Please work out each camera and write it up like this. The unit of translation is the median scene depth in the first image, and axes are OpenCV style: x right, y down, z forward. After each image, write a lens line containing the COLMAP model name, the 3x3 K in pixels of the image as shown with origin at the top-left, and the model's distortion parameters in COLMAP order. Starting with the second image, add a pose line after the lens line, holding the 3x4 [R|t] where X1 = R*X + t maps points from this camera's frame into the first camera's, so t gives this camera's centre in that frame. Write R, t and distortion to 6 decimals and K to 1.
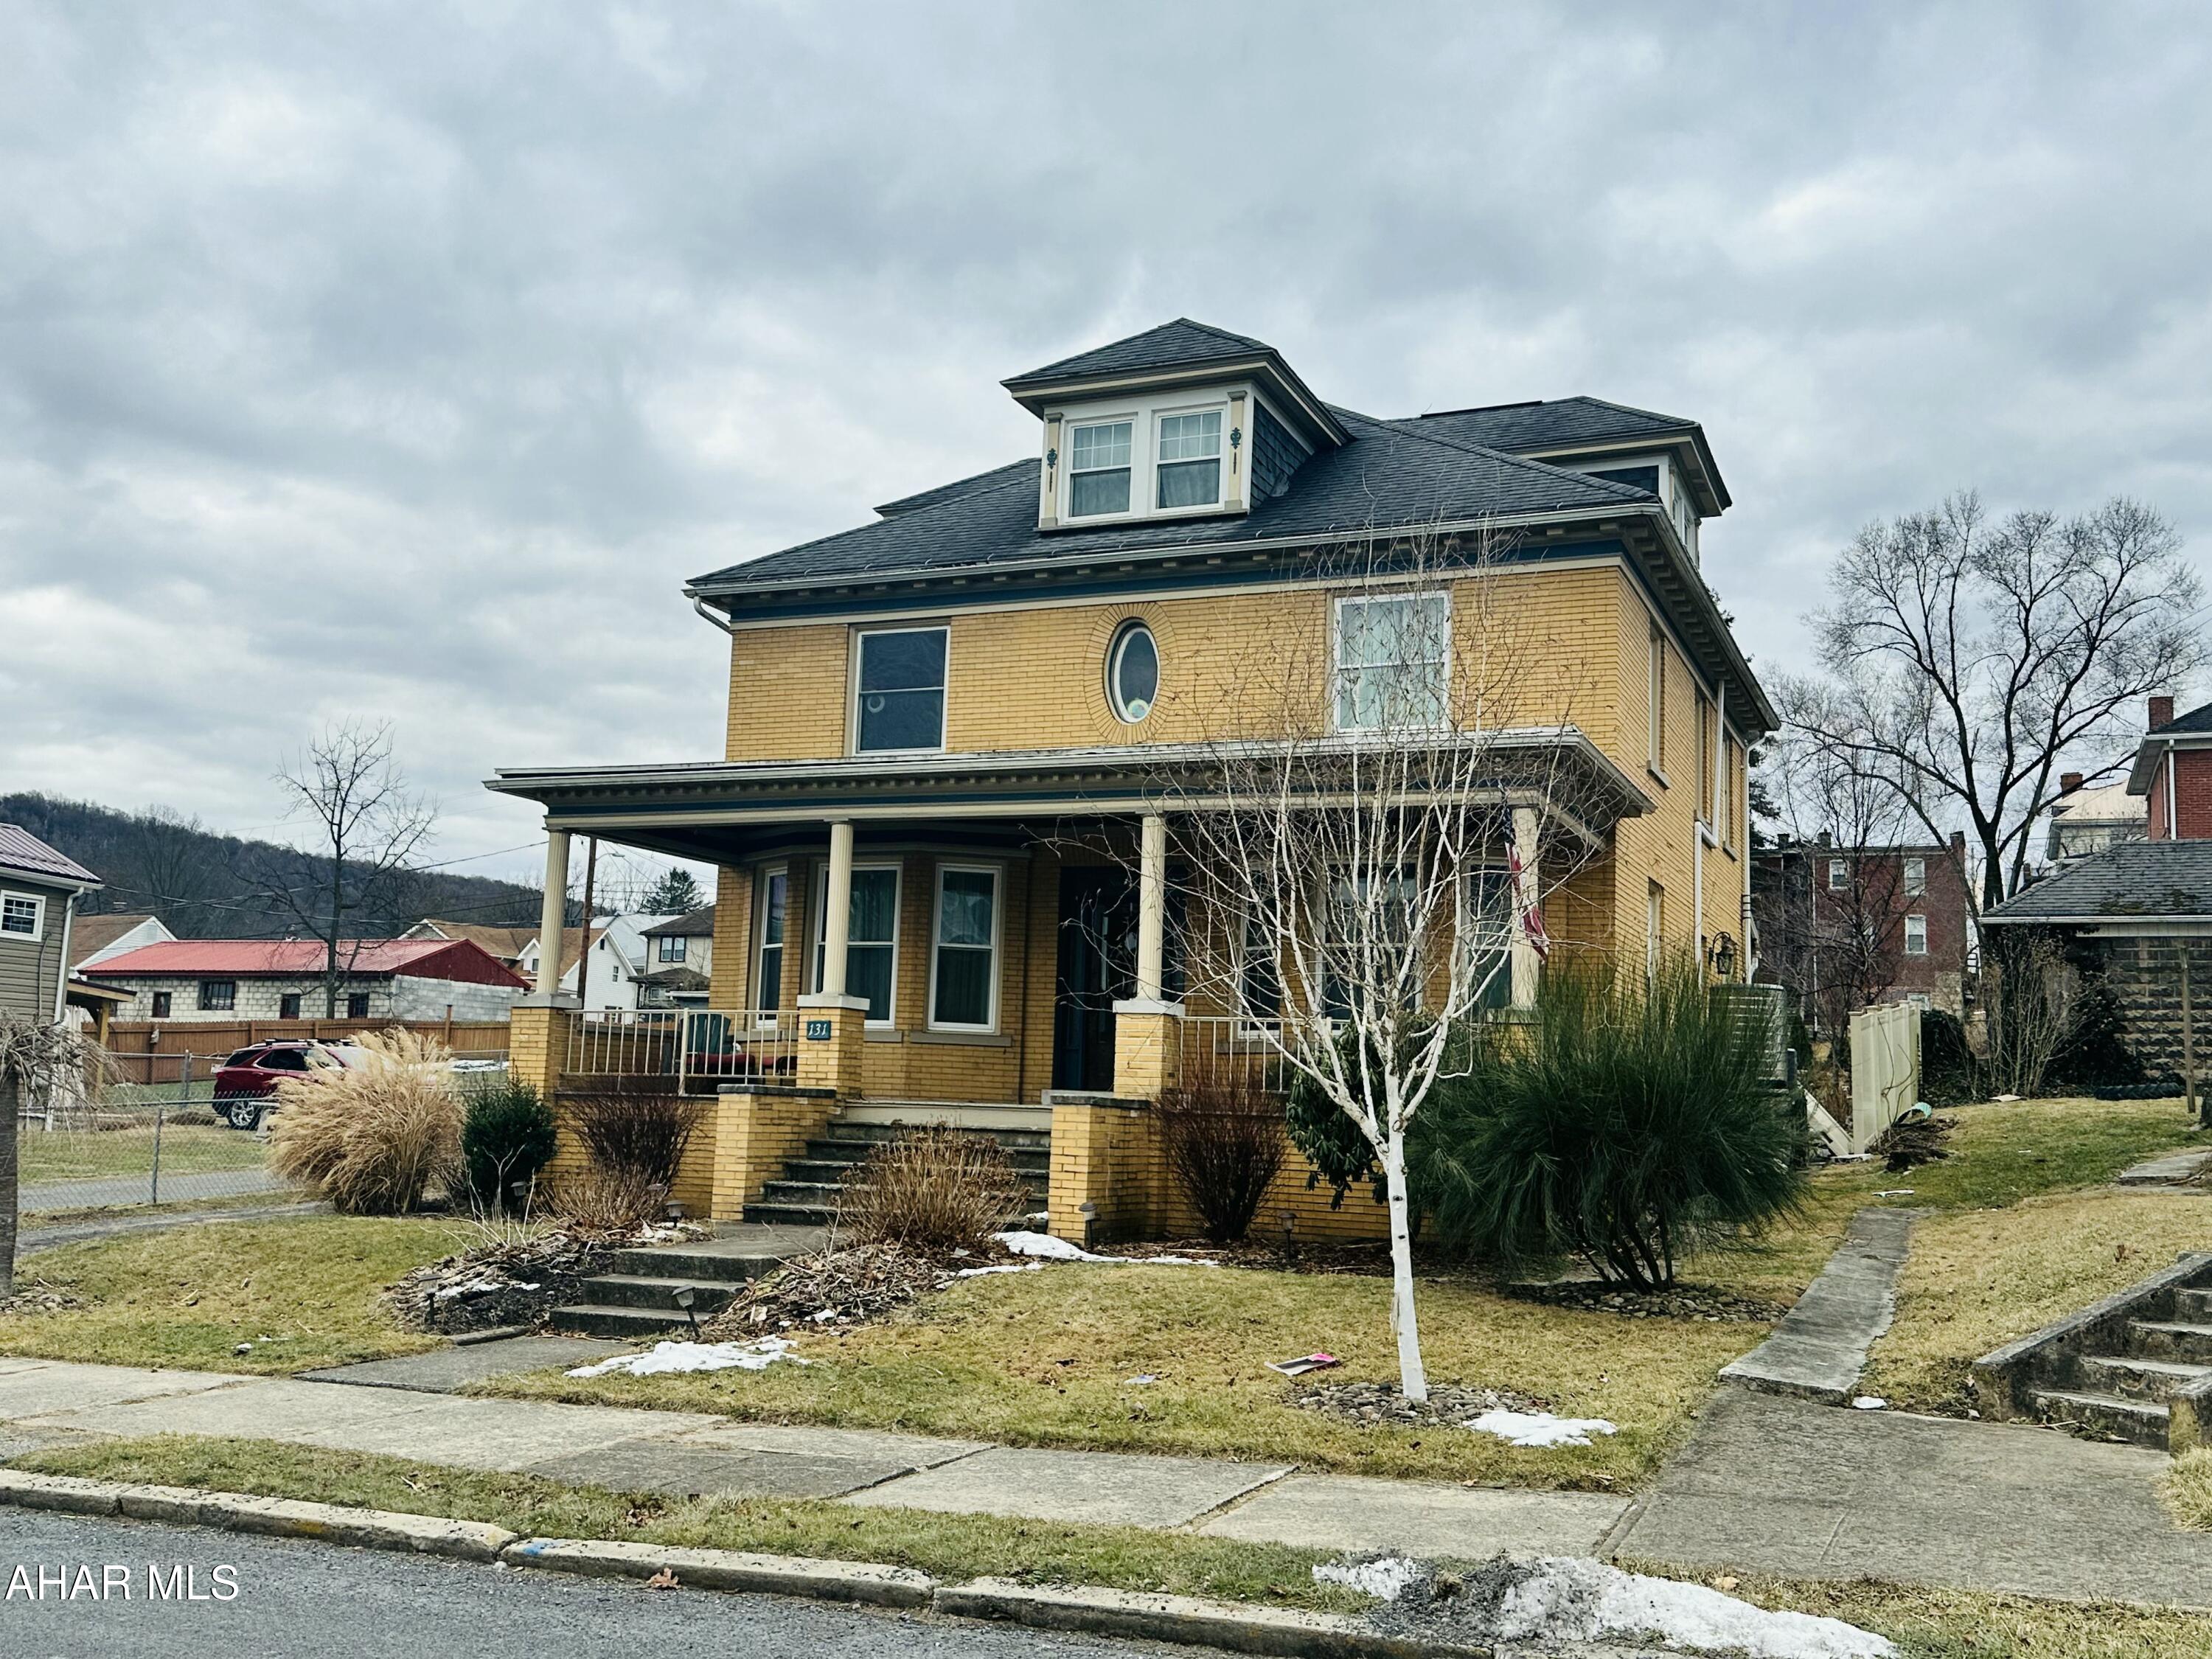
lens RADIAL K [[2029.4, 0, 1106.0], [0, 2029.4, 829.5], [0, 0, 1]] dist [0.098191, -0.004041]
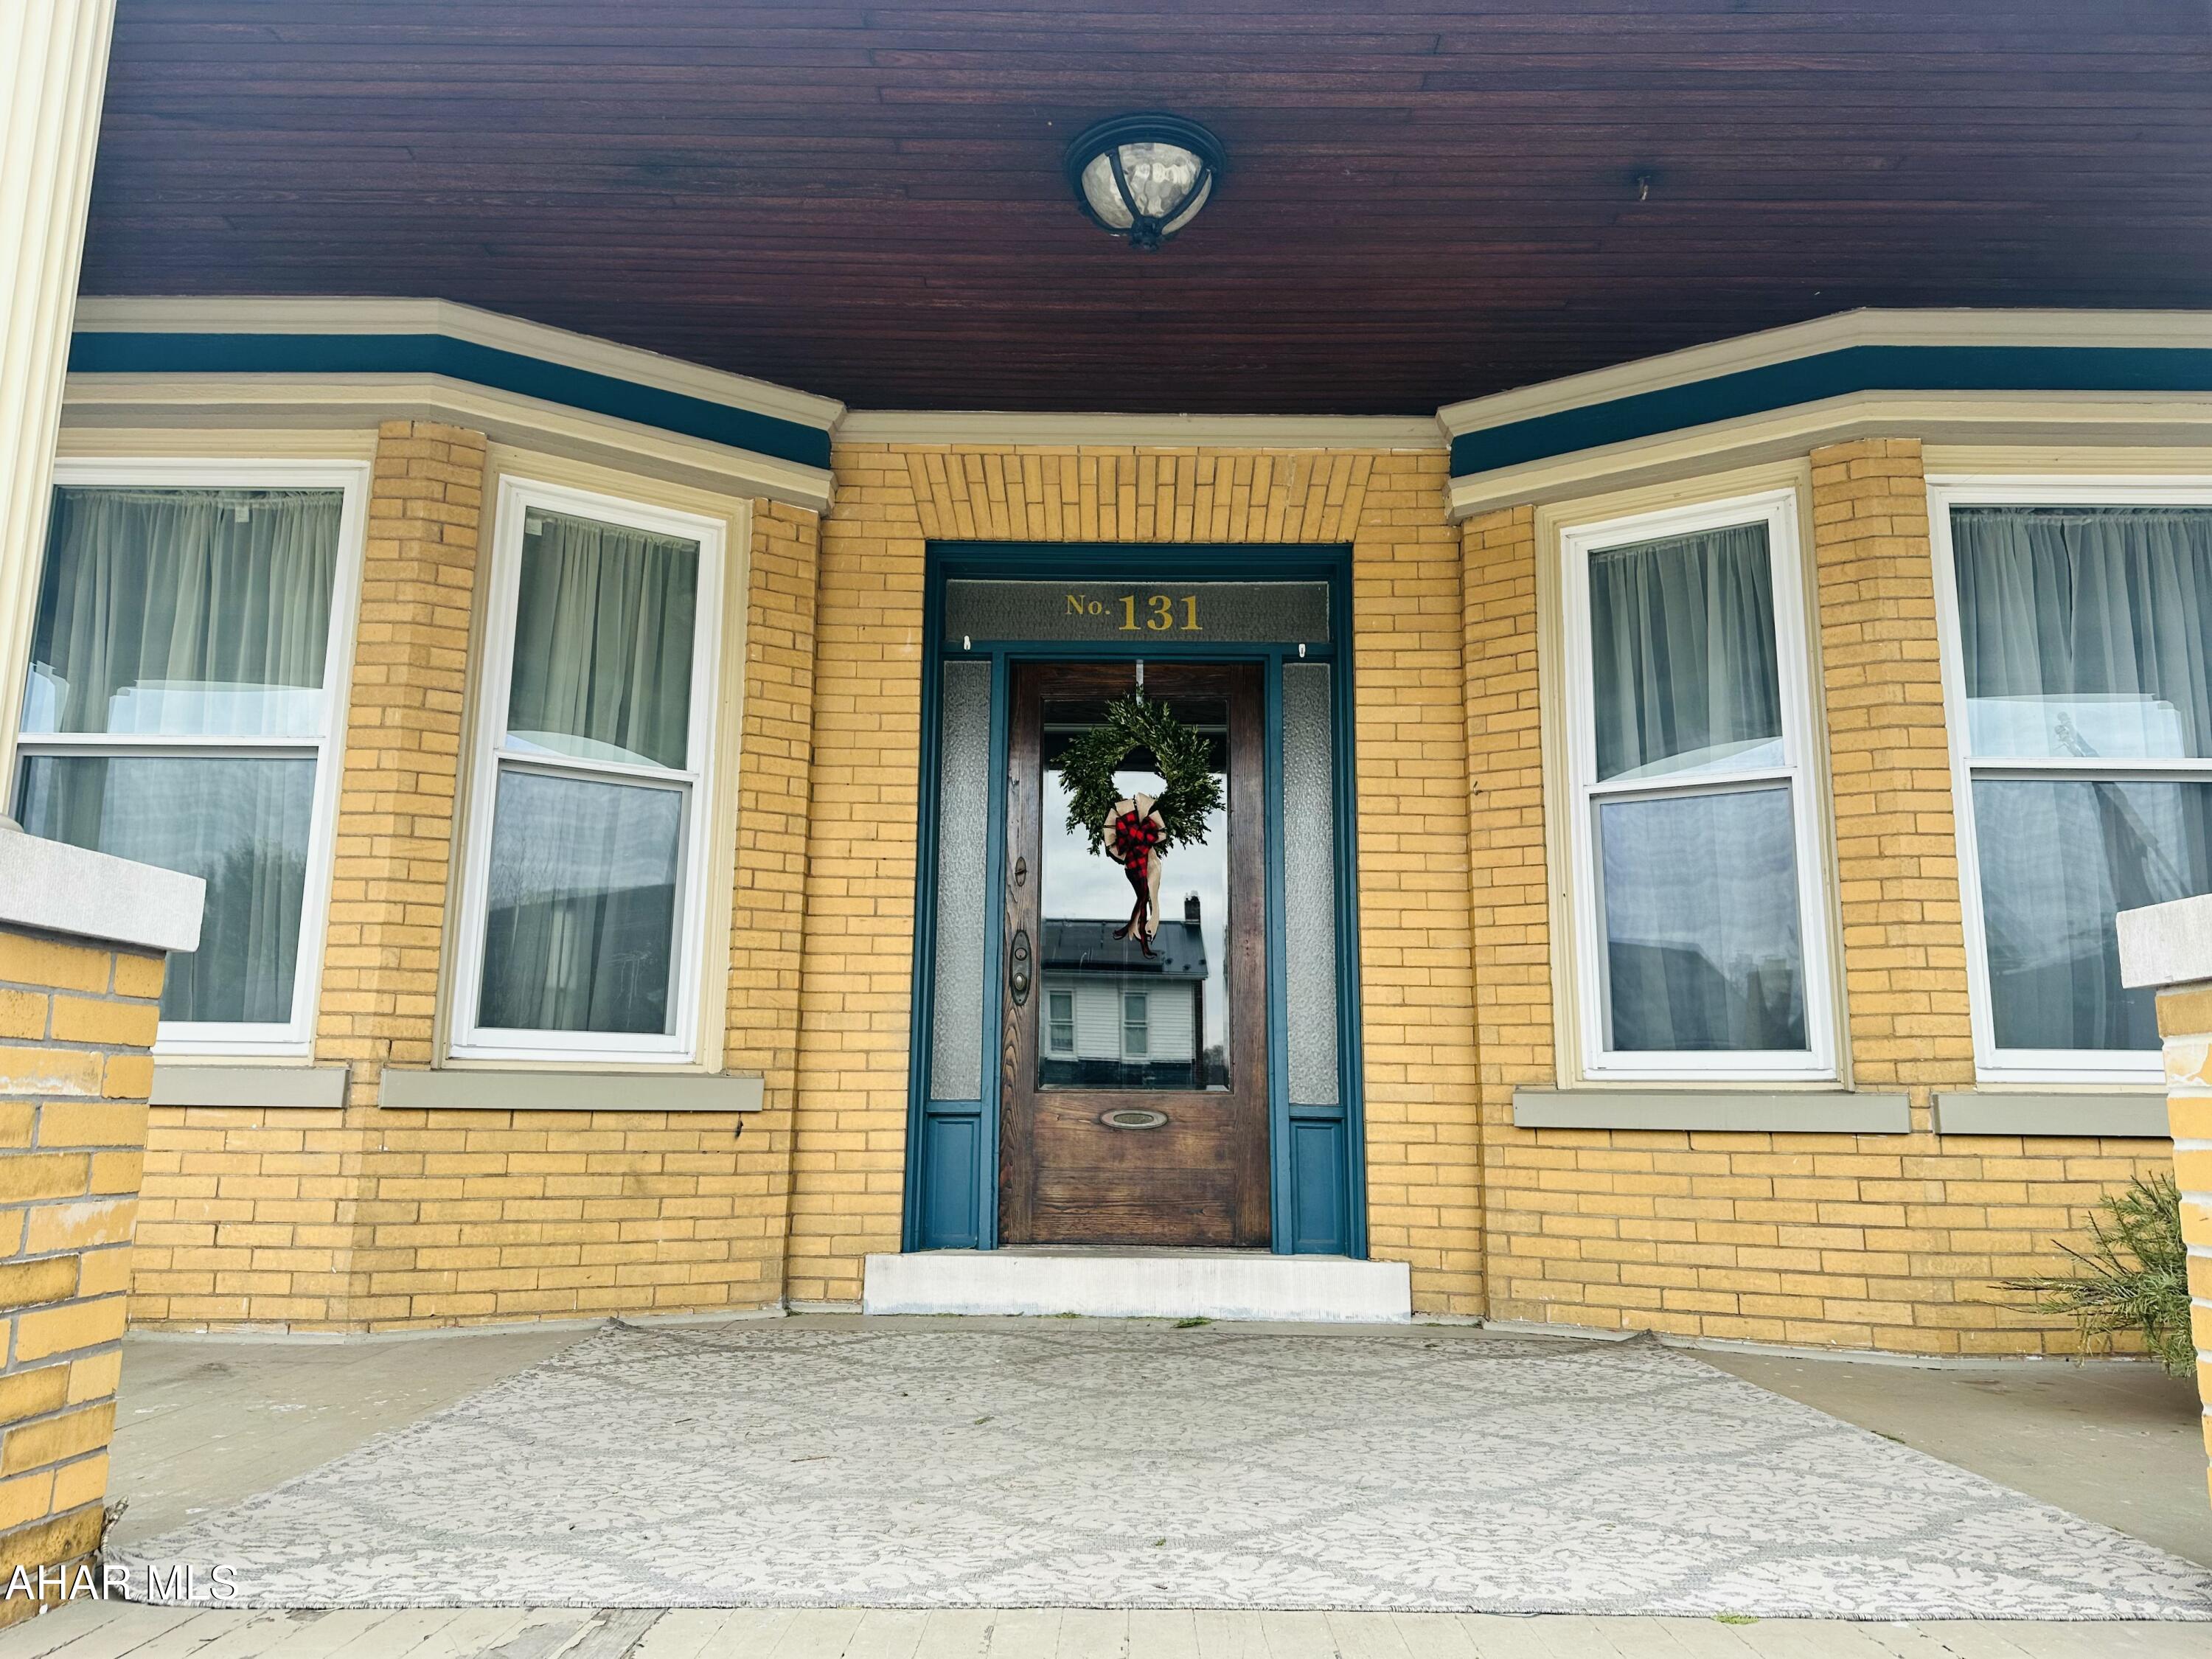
lens RADIAL K [[1501.8, 0, 1106.0], [0, 1501.8, 829.5], [0, 0, 1]] dist [0.164469, 0.000201]
pose [[0.916216, 0.063548, 0.395612, -0.089484], [-0.042889, 0.997225, -0.060859, 0.075958], [-0.398382, 0.038793, 0.916399, 0.758158]]
